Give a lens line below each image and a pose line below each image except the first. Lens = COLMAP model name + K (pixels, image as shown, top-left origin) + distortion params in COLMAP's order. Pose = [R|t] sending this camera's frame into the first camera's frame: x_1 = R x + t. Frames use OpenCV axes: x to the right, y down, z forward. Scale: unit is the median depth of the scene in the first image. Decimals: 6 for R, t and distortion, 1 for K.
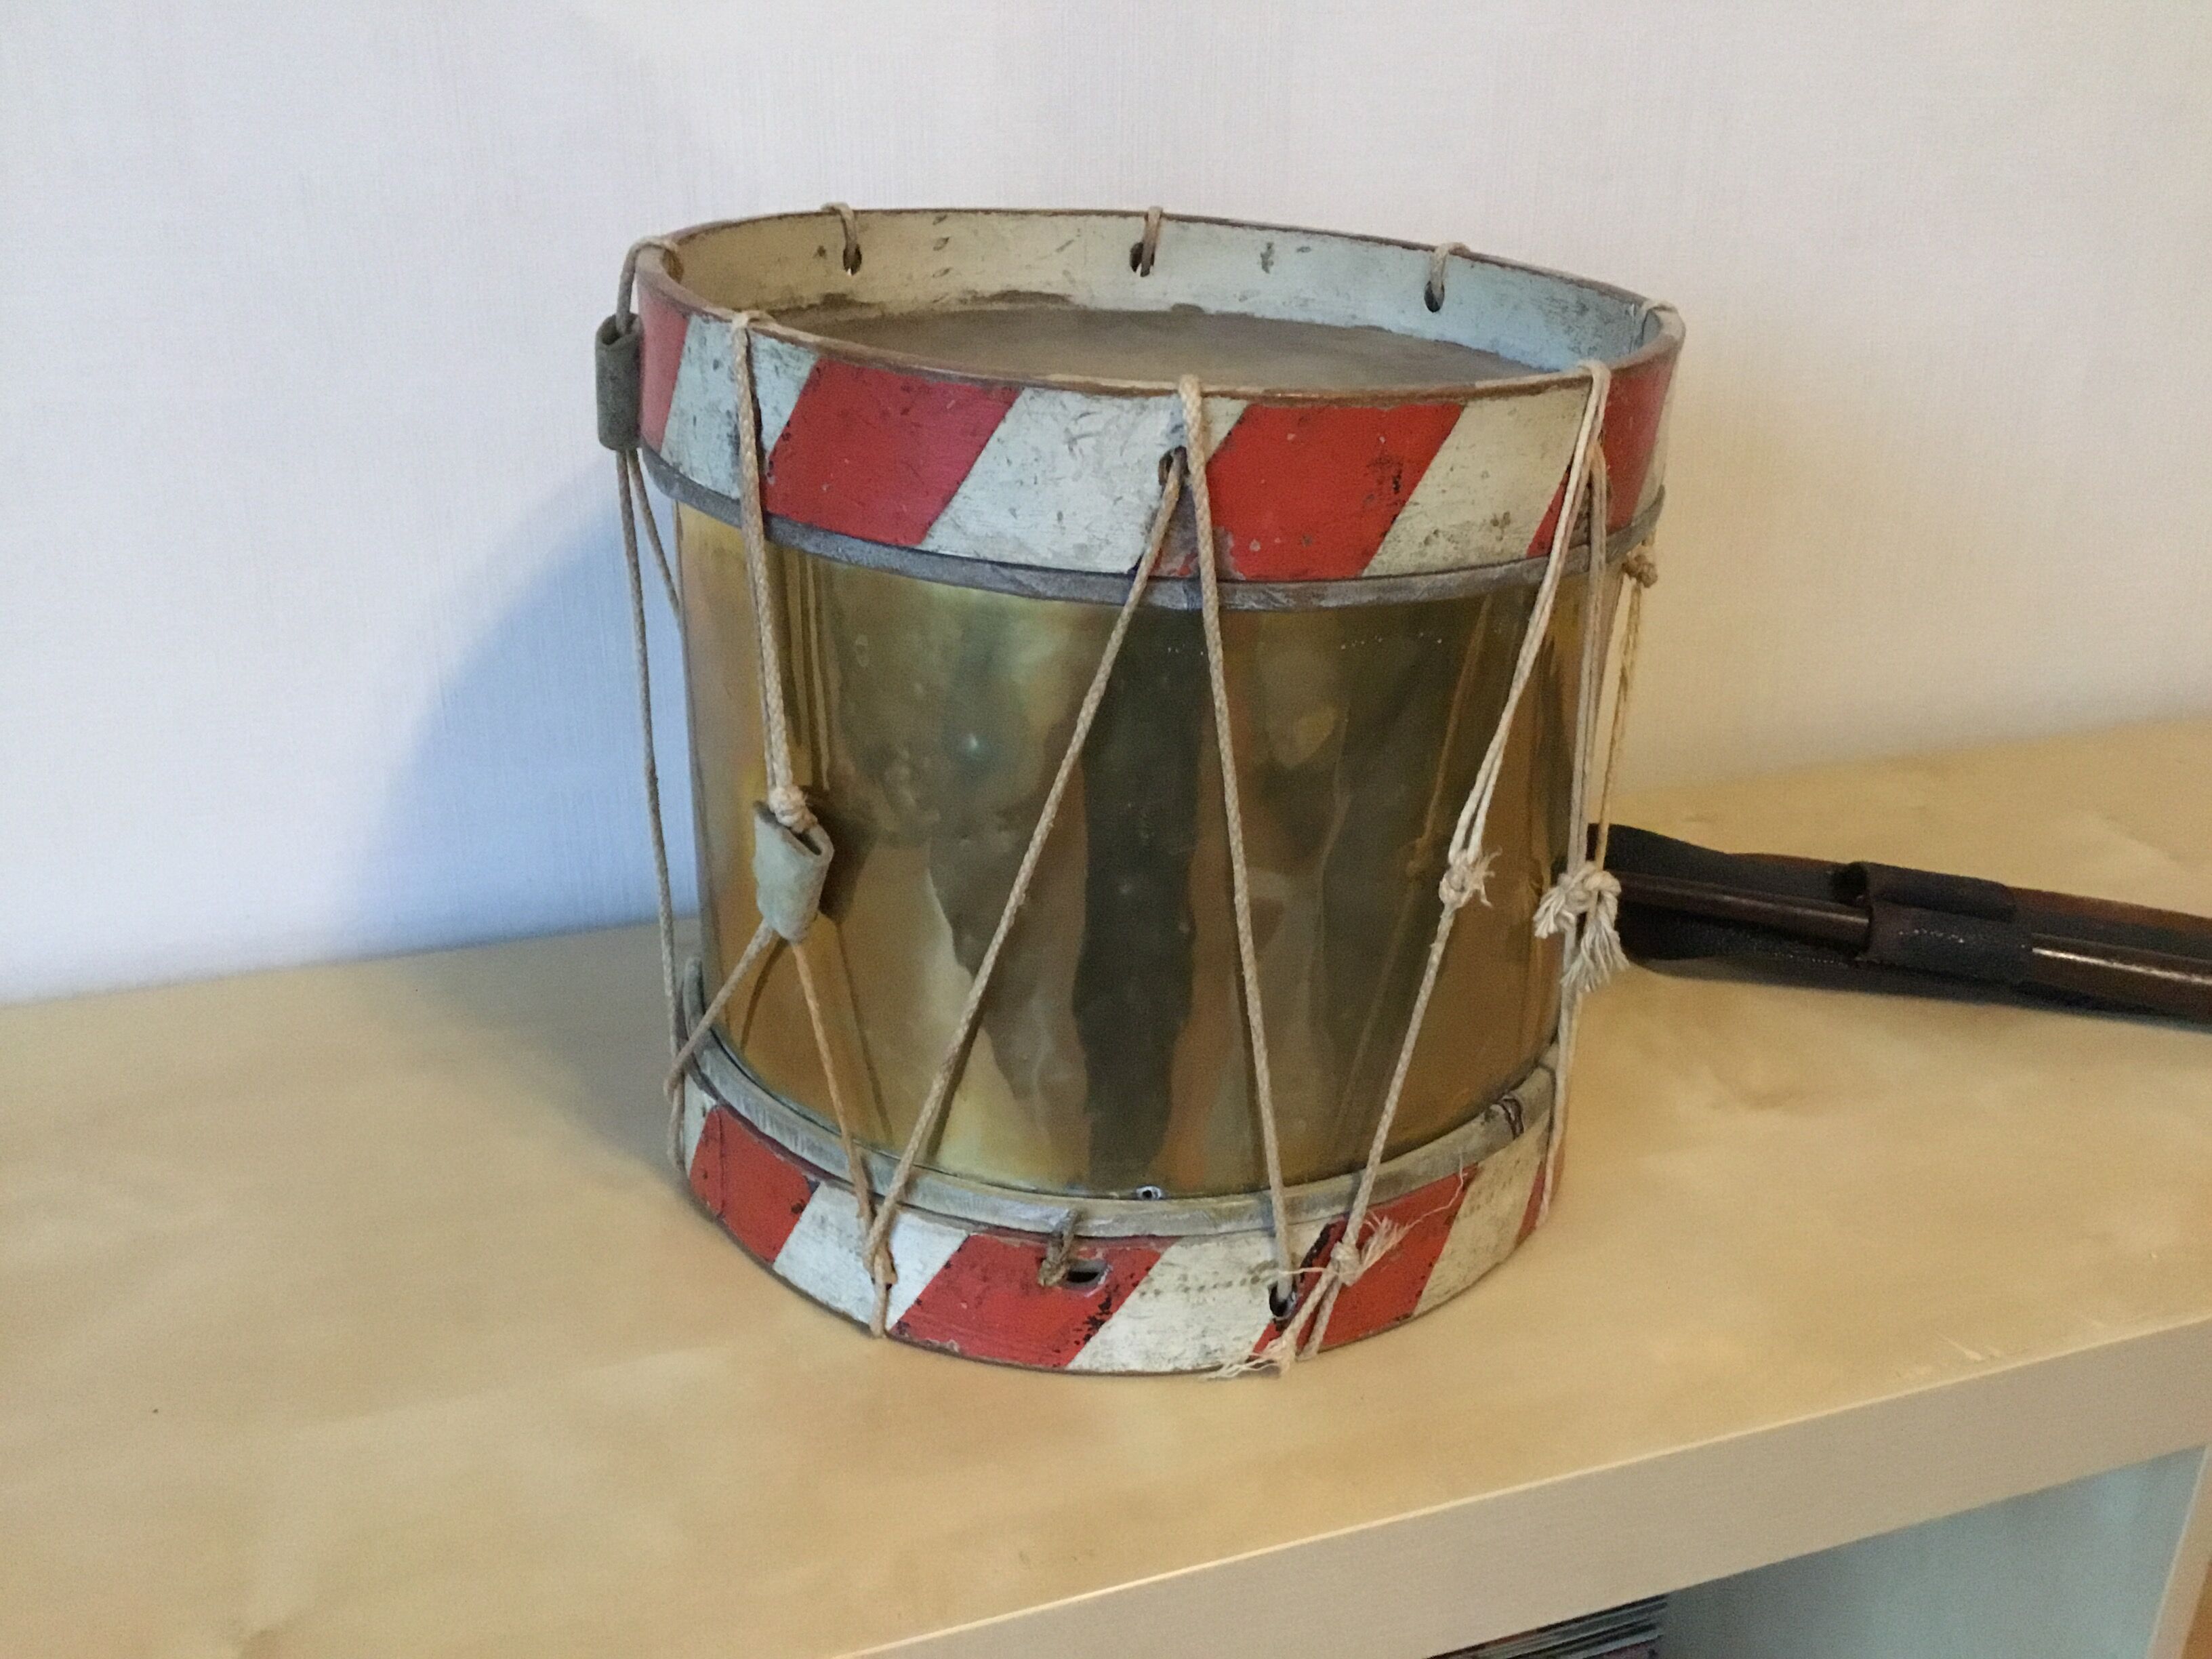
lens RADIAL K [[2016.2, 0, 1127.9], [0, 2016.2, 845.0], [0, 0, 1]] dist [0.160645, -0.369507]
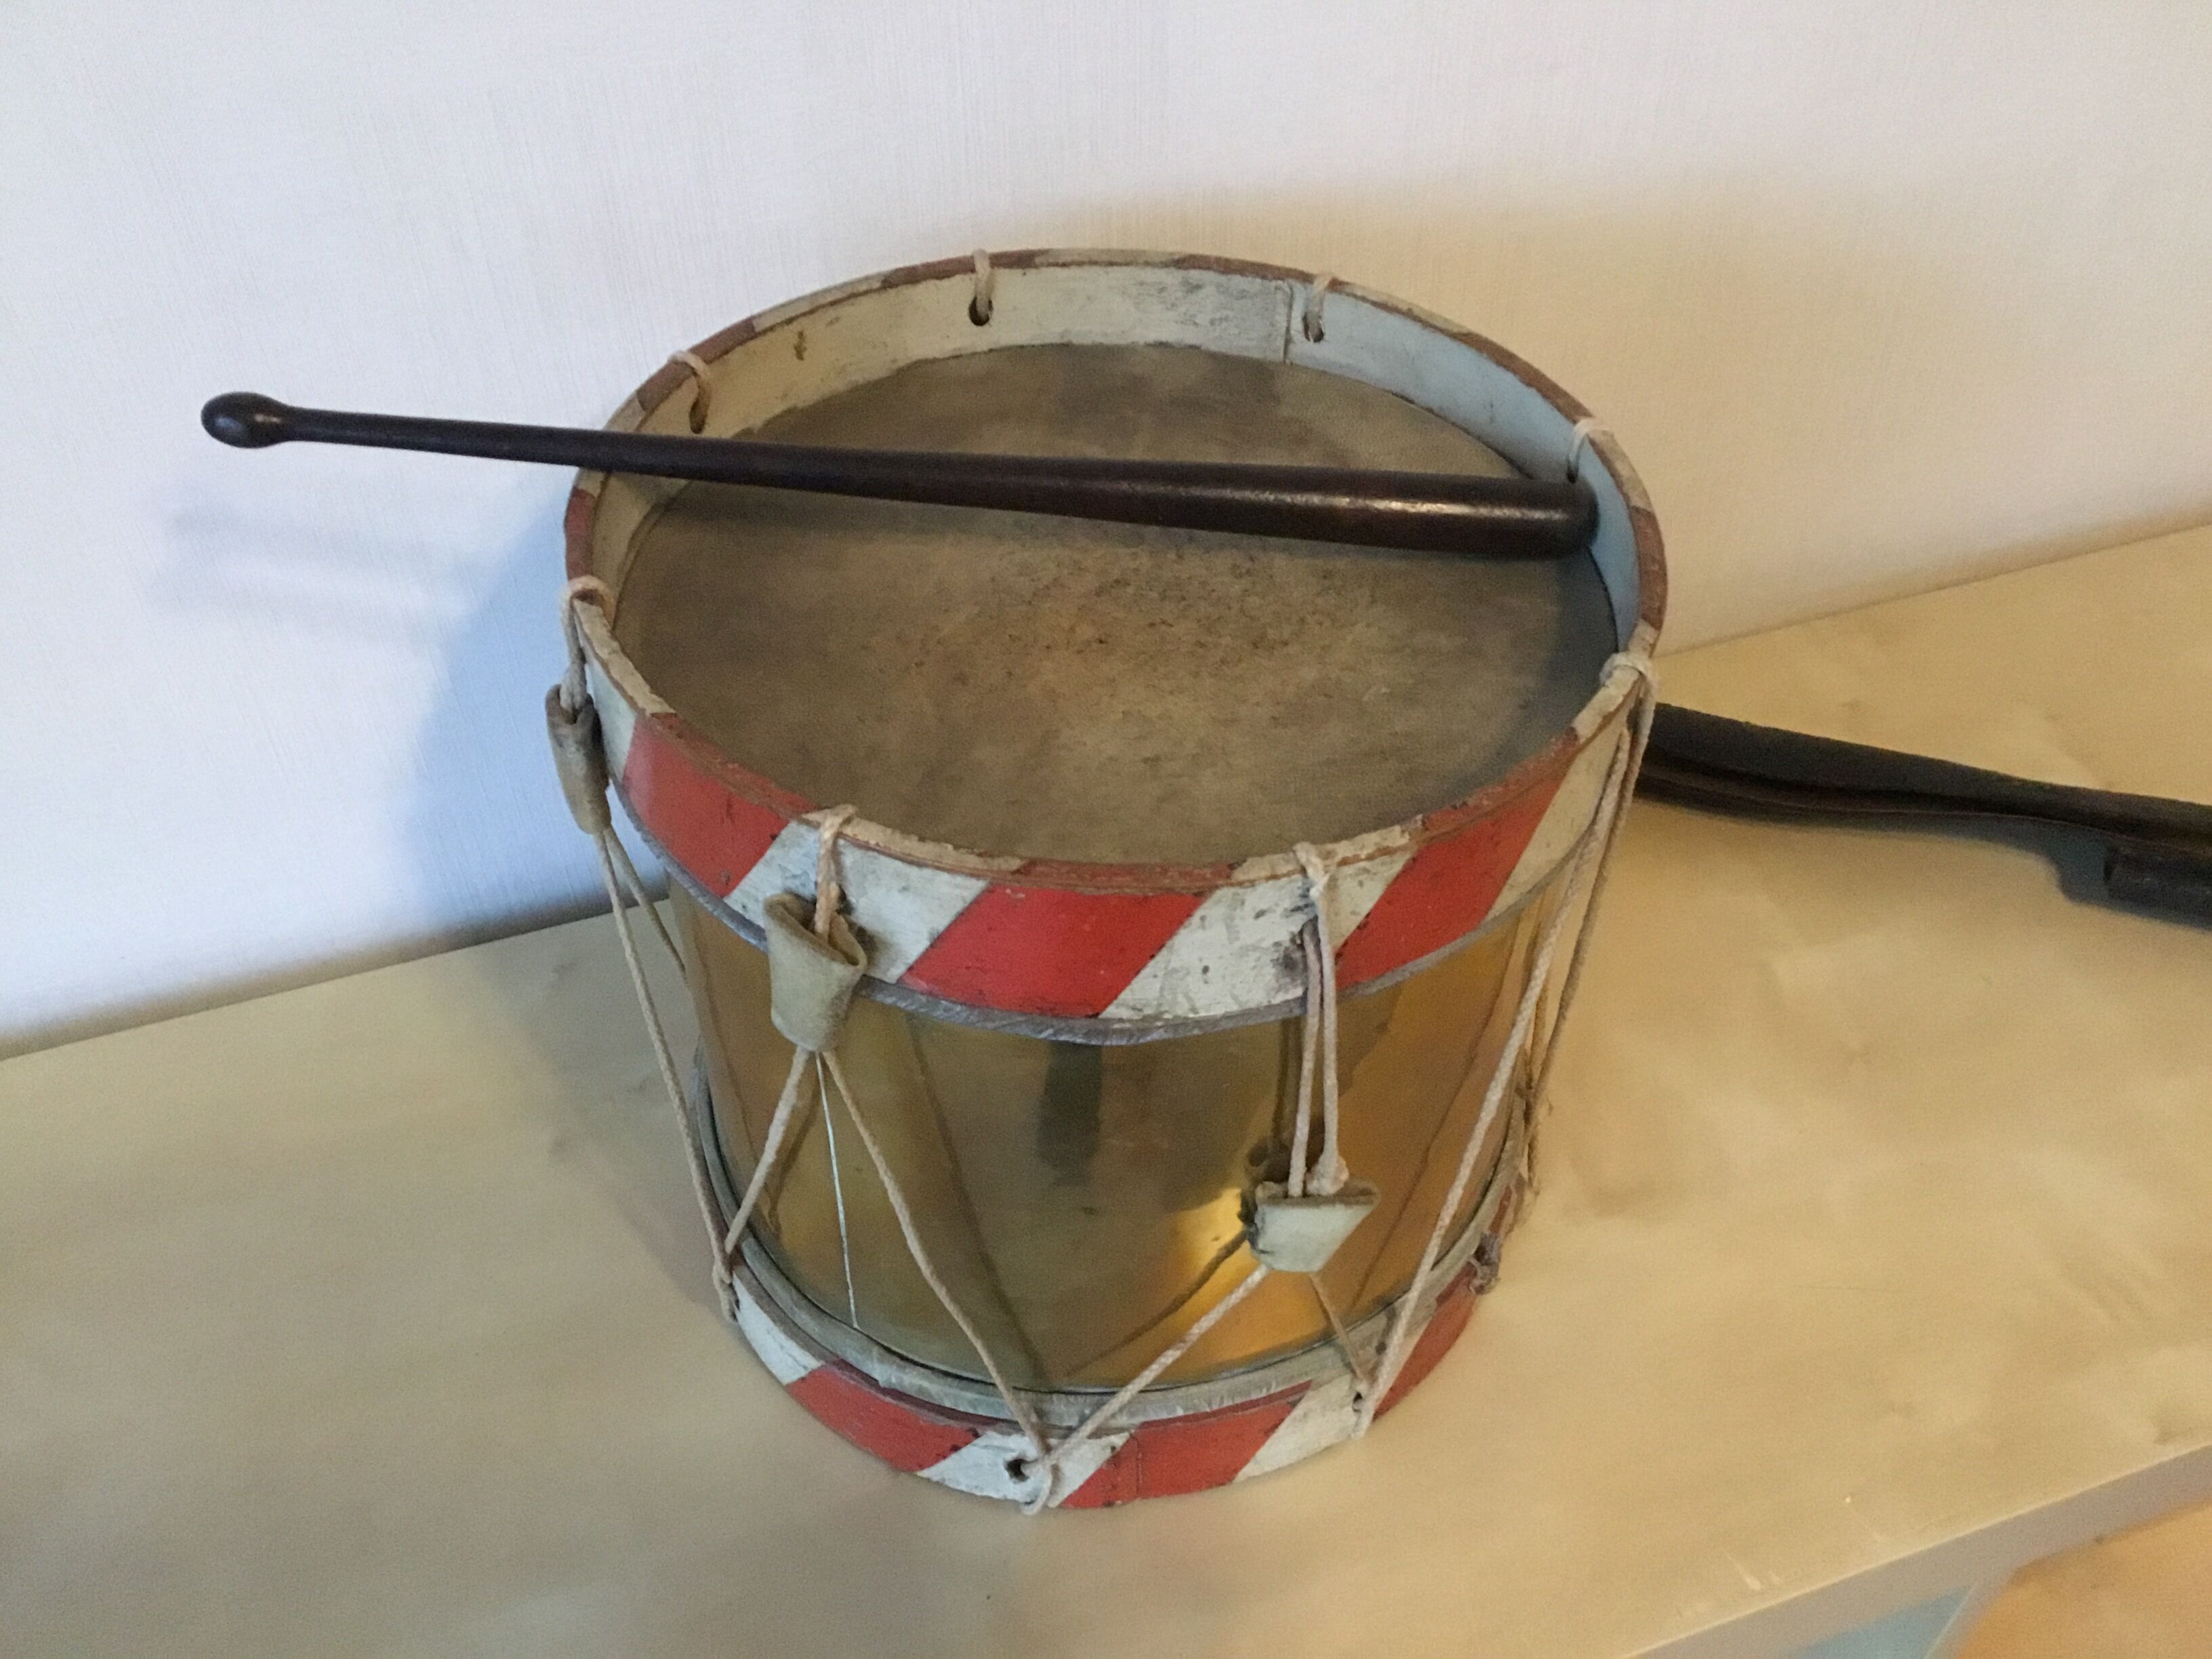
lens RADIAL K [[2016.2, 0, 1127.9], [0, 2016.2, 845.0], [0, 0, 1]] dist [0.160645, -0.369507]
pose [[0.470310, -0.639264, 0.608399, -0.557800], [0.358700, 0.768360, 0.530054, -0.556787], [-0.806314, -0.031057, 0.590672, 0.368762]]
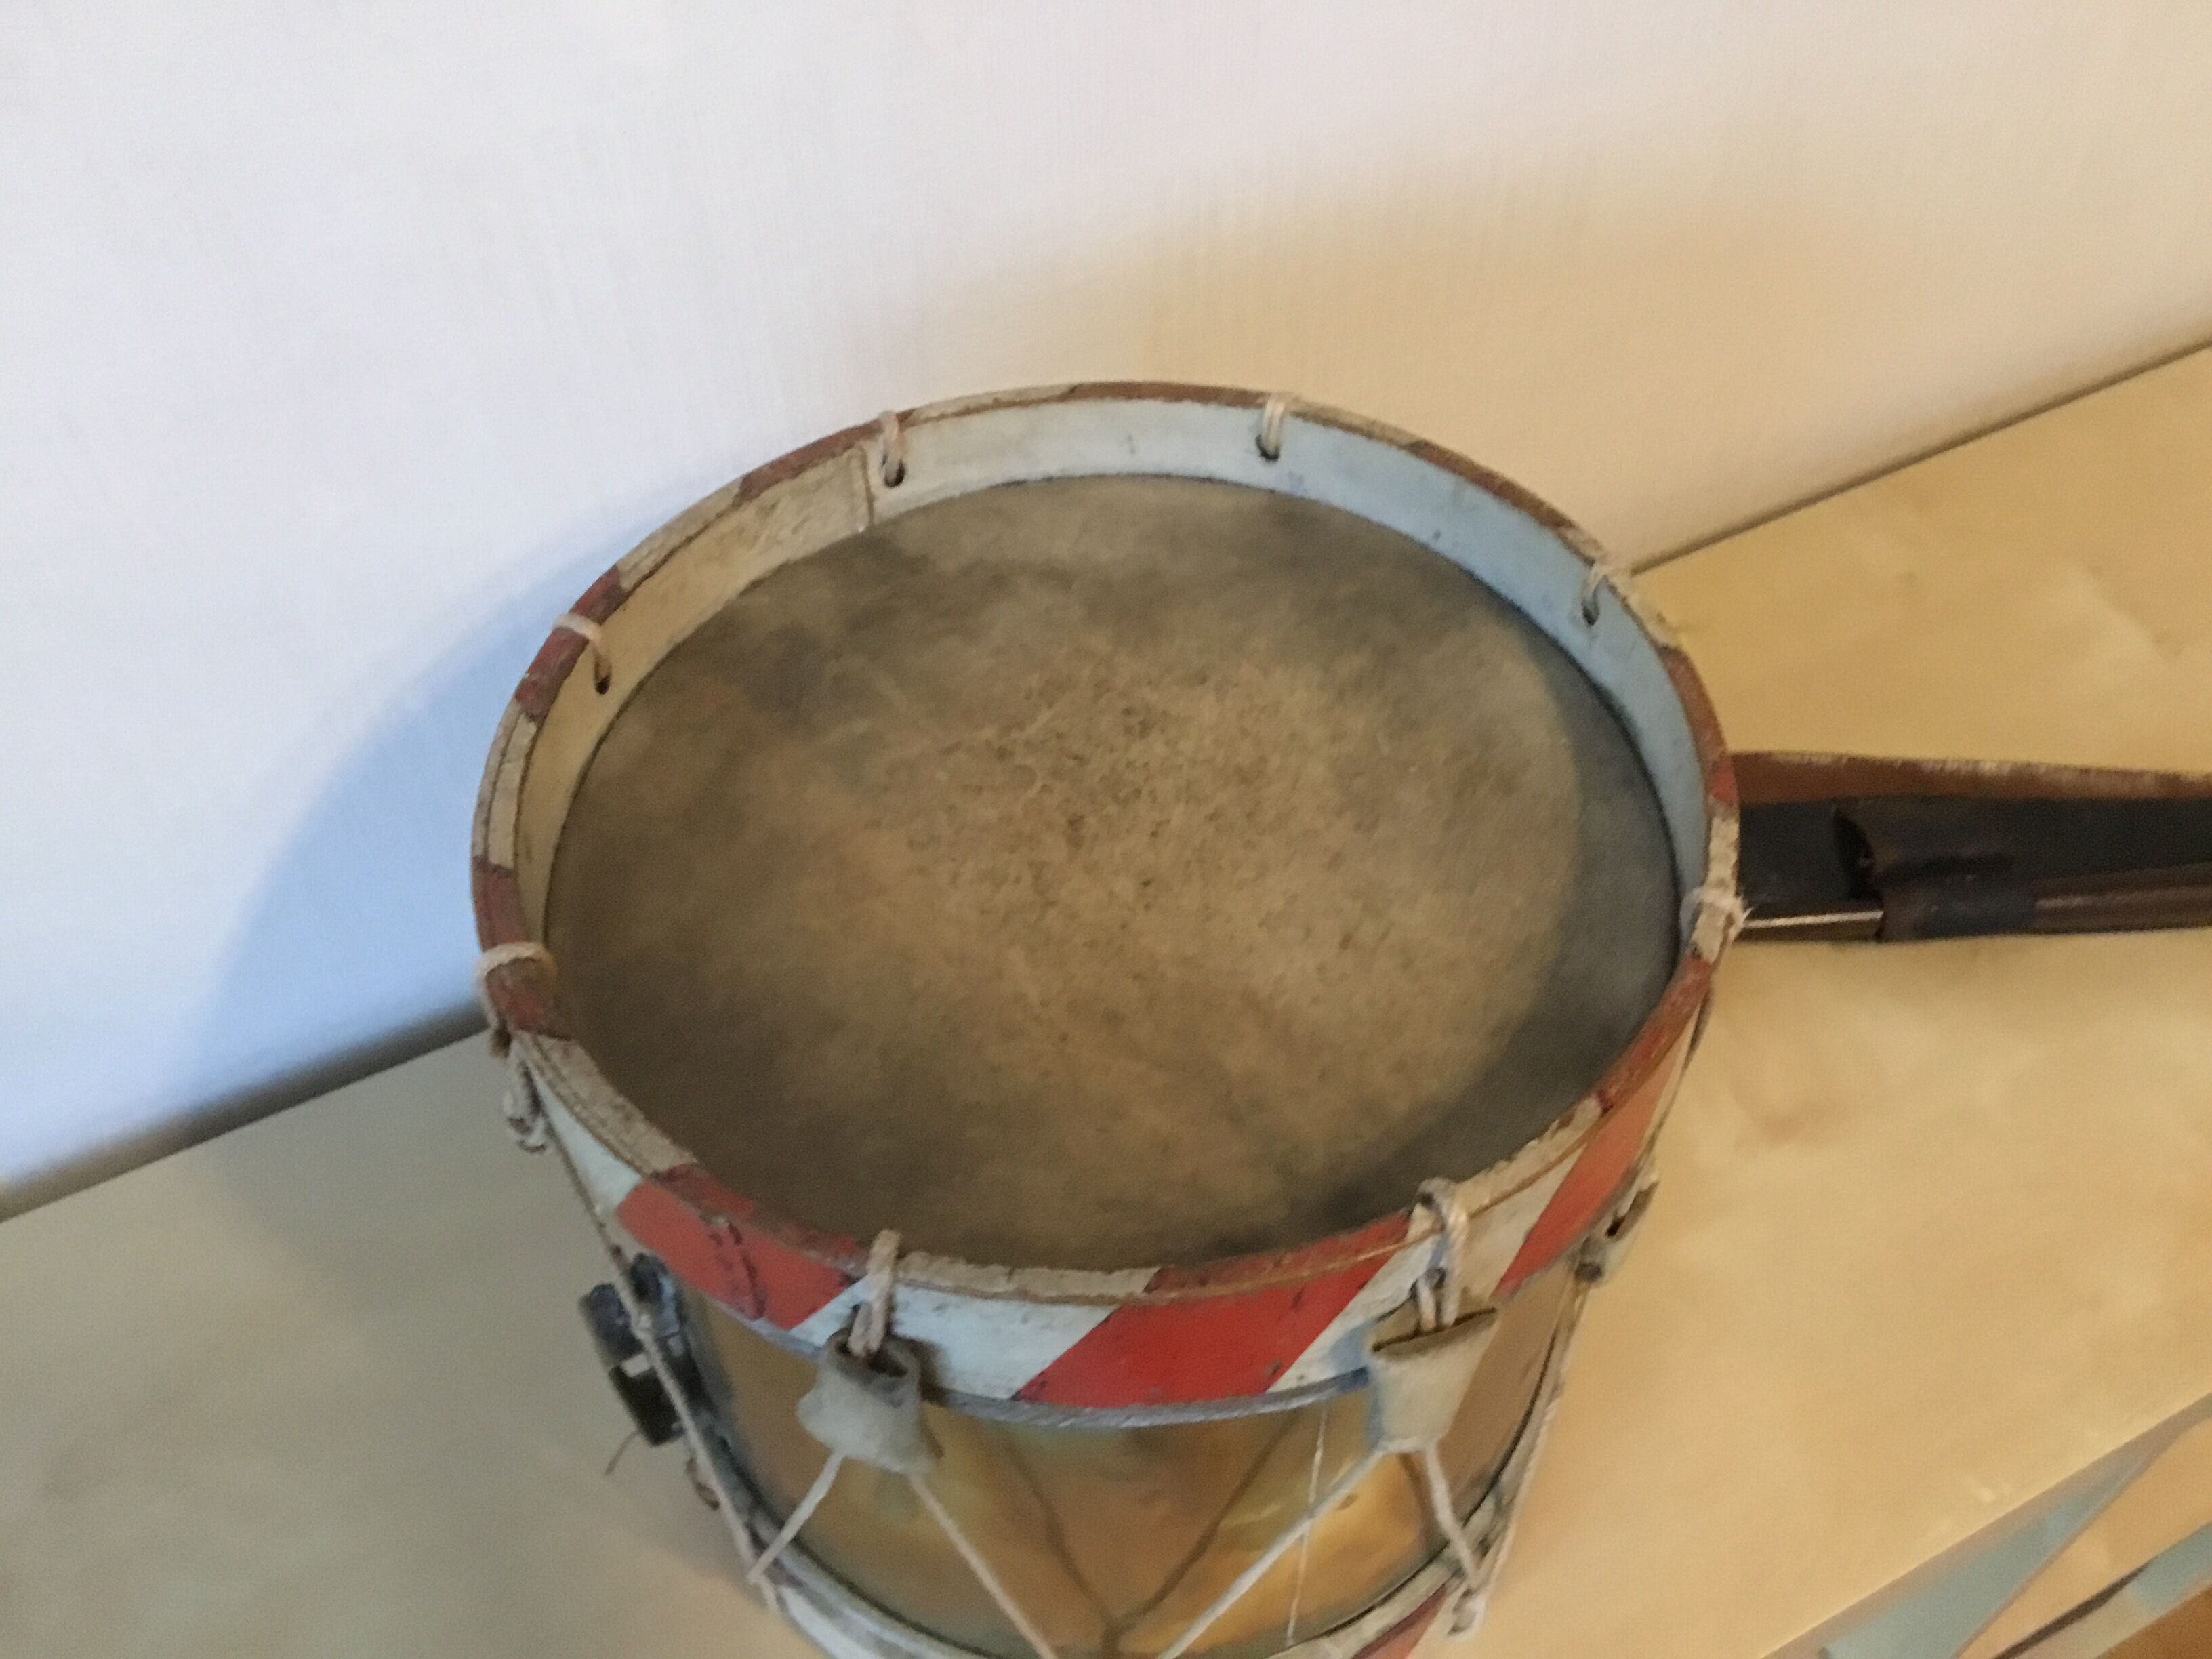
lens RADIAL K [[2016.2, 0, 1127.9], [0, 2016.2, 845.0], [0, 0, 1]] dist [0.160645, -0.369507]
pose [[-0.420018, -0.712856, 0.561624, -0.405577], [0.364817, 0.434025, 0.823730, -0.796861], [-0.830960, 0.550871, 0.077763, 0.807626]]
